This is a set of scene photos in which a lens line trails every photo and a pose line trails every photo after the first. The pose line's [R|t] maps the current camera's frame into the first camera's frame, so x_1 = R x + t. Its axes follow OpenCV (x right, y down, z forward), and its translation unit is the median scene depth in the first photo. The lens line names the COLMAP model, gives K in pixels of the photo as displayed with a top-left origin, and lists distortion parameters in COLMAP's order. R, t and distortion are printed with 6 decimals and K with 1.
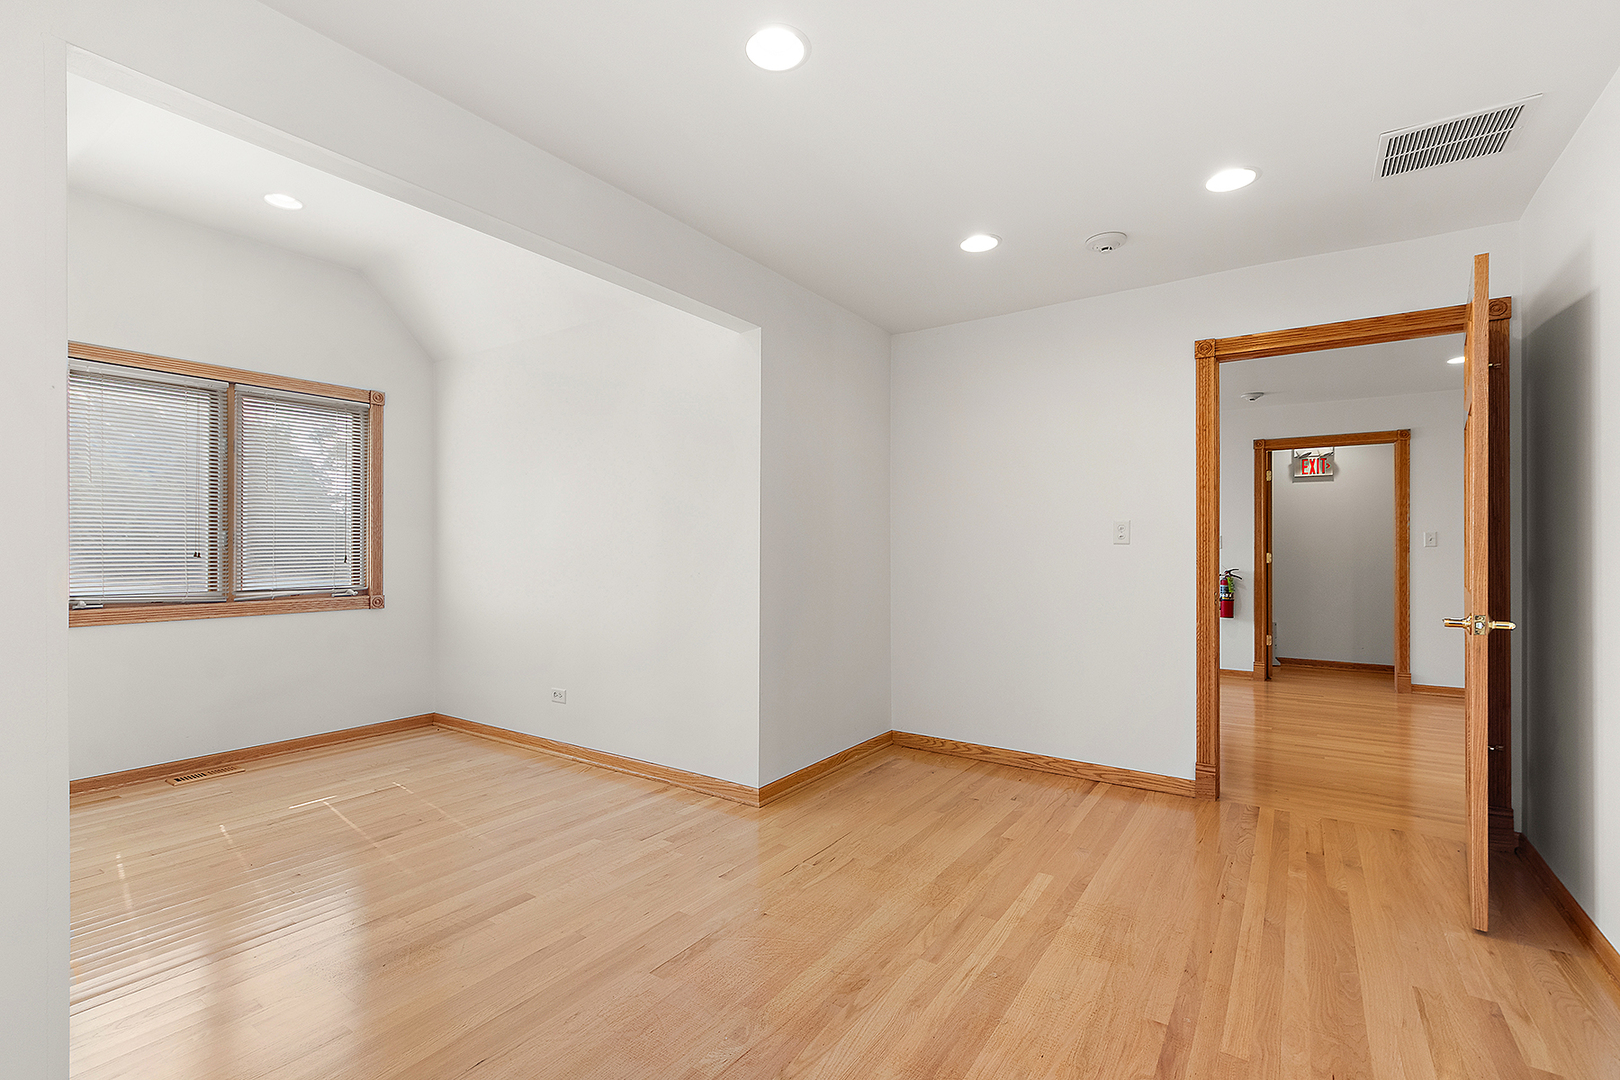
lens RADIAL K [[732.5, 0, 796.7], [0, 732.5, 542.4], [0, 0, 1]] dist [-0.001544, 0.001458]
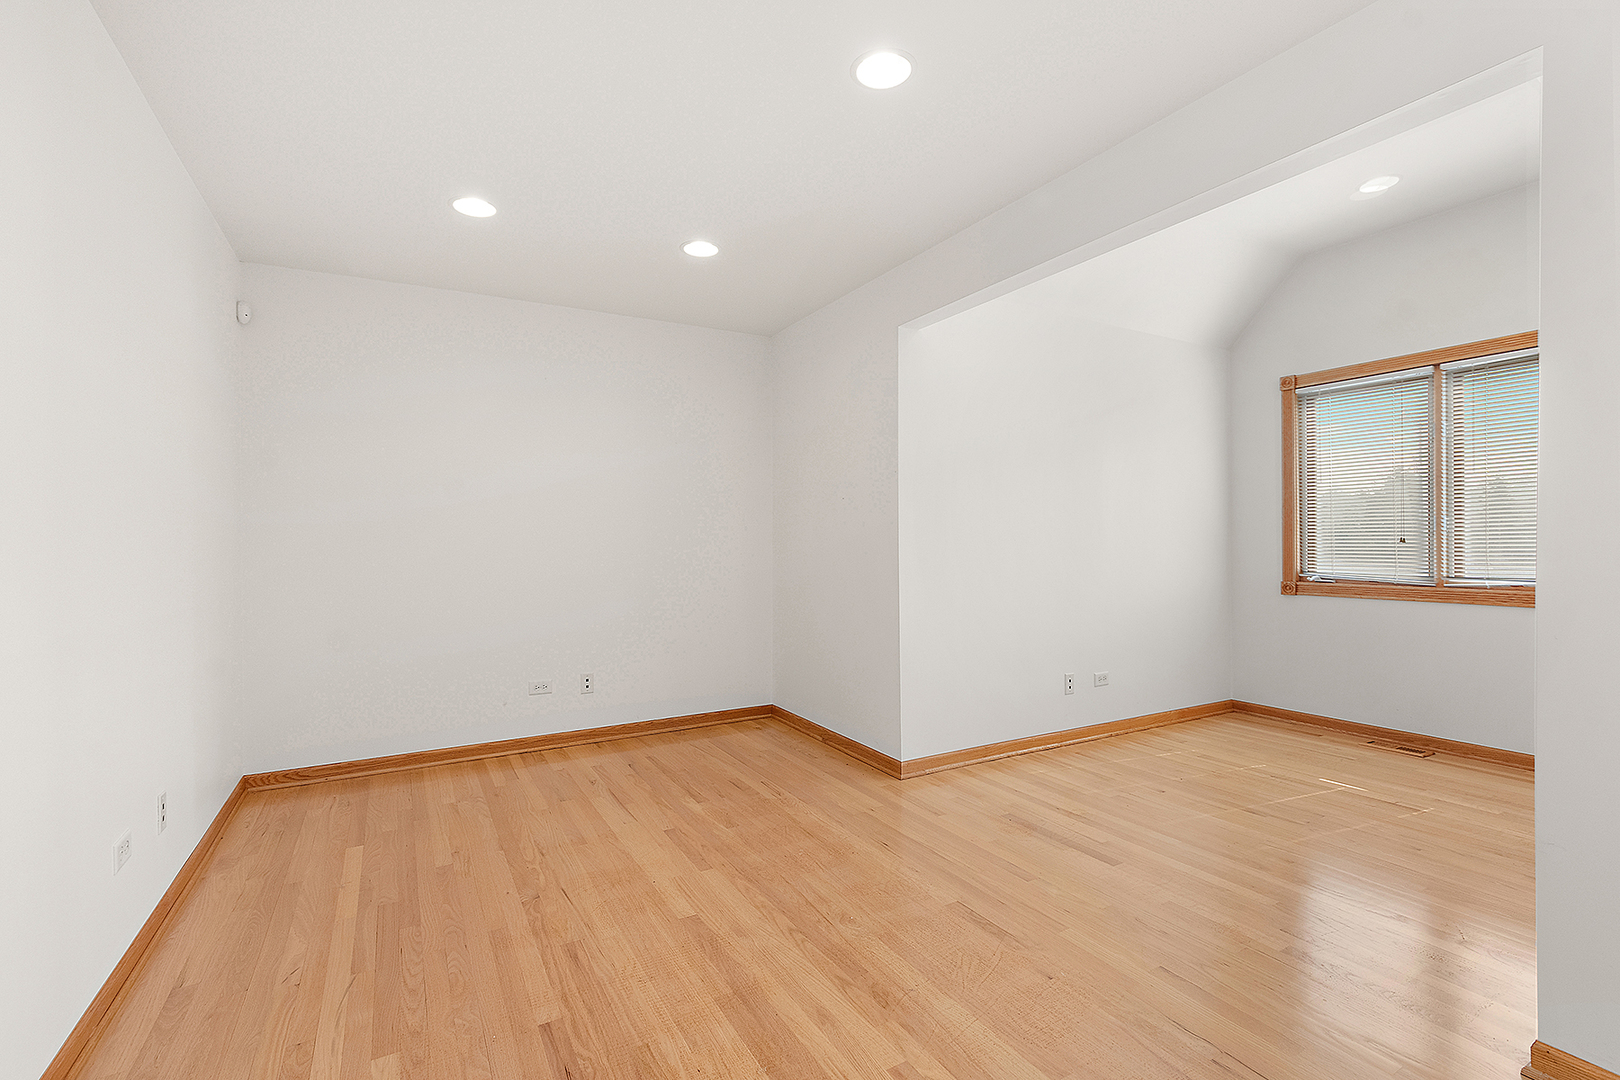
lens RADIAL K [[732.5, 0, 818.5], [0, 732.5, 538.5], [0, 0, 1]] dist [-0.001544, 0.001458]
pose [[-0.428427, -0.001432, -0.903575, 0.590337], [0.018756, 0.999769, -0.010477, 0.011034], [0.903382, -0.021436, -0.428301, 0.815634]]
